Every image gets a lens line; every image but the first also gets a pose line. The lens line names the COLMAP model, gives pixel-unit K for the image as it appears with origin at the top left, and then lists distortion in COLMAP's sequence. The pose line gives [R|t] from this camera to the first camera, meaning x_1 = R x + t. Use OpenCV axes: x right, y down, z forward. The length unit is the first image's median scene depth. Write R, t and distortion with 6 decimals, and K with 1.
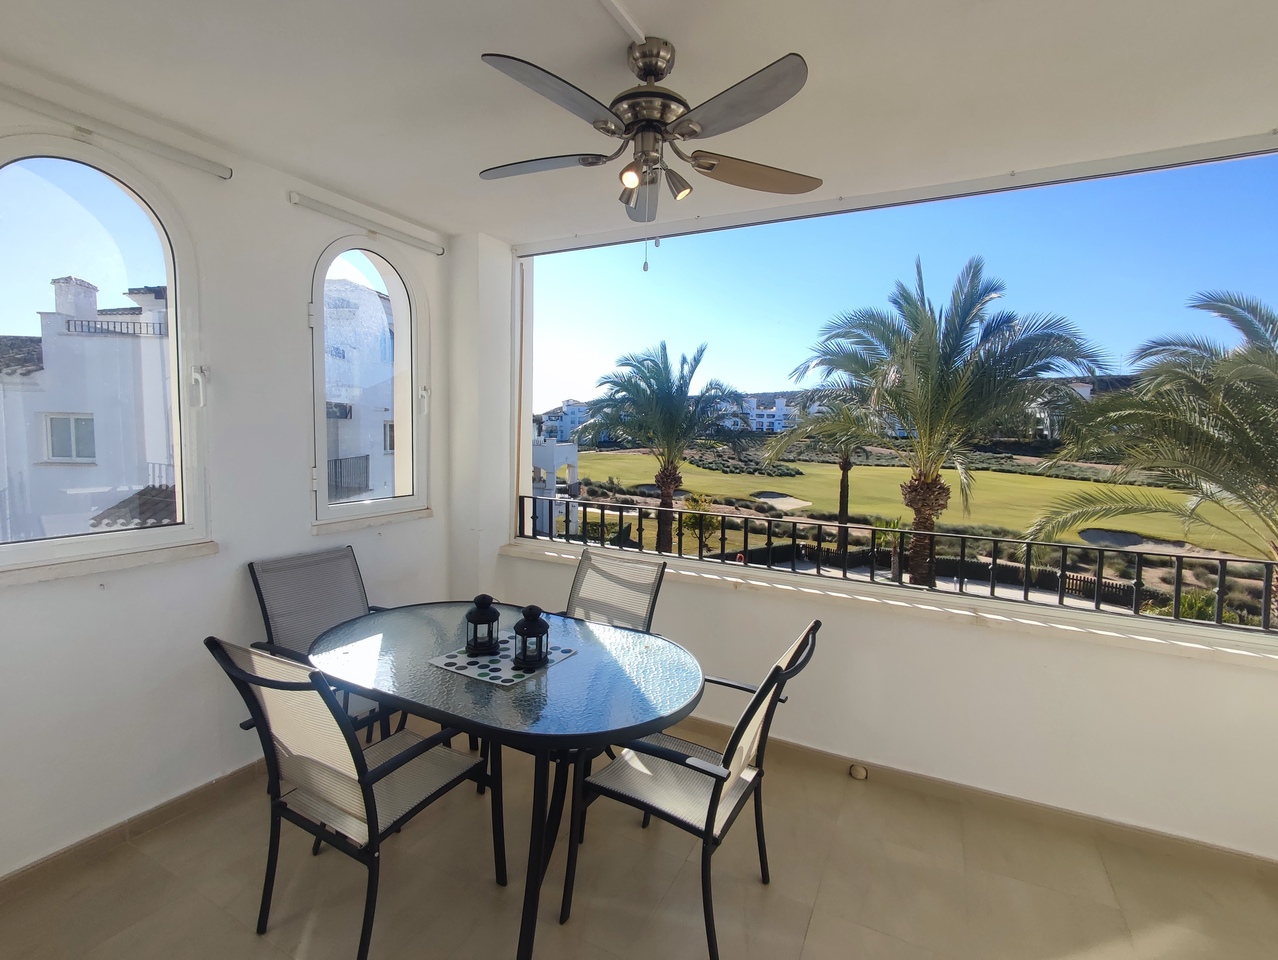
lens RADIAL K [[583.7, 0, 651.1], [0, 583.7, 469.7], [0, 0, 1]] dist [-0.003058, -0.001936]
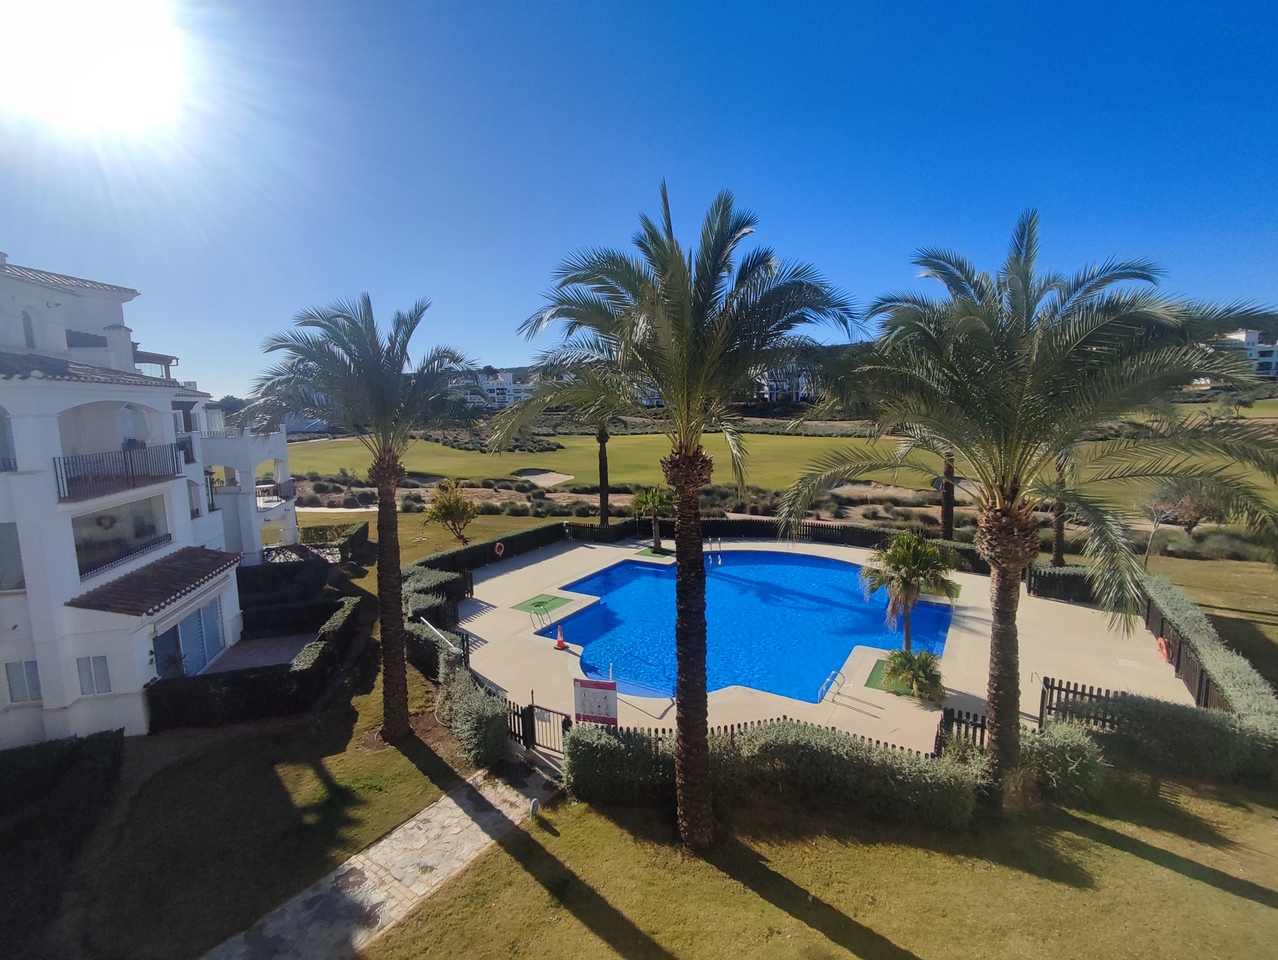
lens RADIAL K [[583.7, 0, 651.9], [0, 583.7, 475.0], [0, 0, 1]] dist [-0.003058, -0.001936]
pose [[0.917661, -0.091443, 0.386700, 0.084592], [0.071375, 0.995265, 0.065974, -0.010632], [-0.390902, -0.032941, 0.919843, 0.220223]]
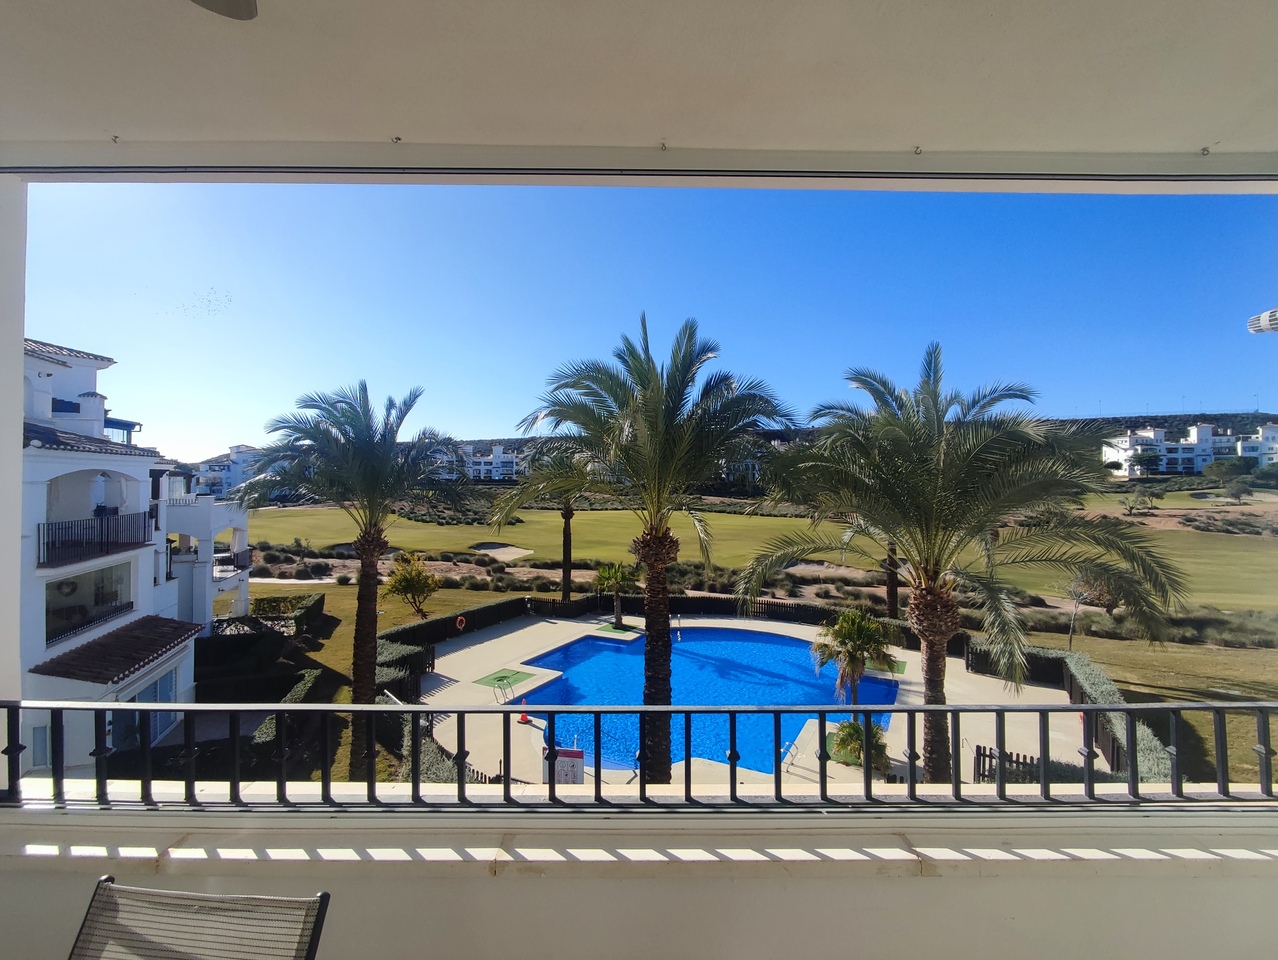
lens RADIAL K [[583.7, 0, 651.0], [0, 583.7, 473.7], [0, 0, 1]] dist [-0.003058, -0.001936]
pose [[0.889527, -0.014471, 0.456654, 0.009869], [0.047816, 0.996958, -0.061548, -0.023591], [-0.454374, 0.076584, 0.887513, 0.113778]]
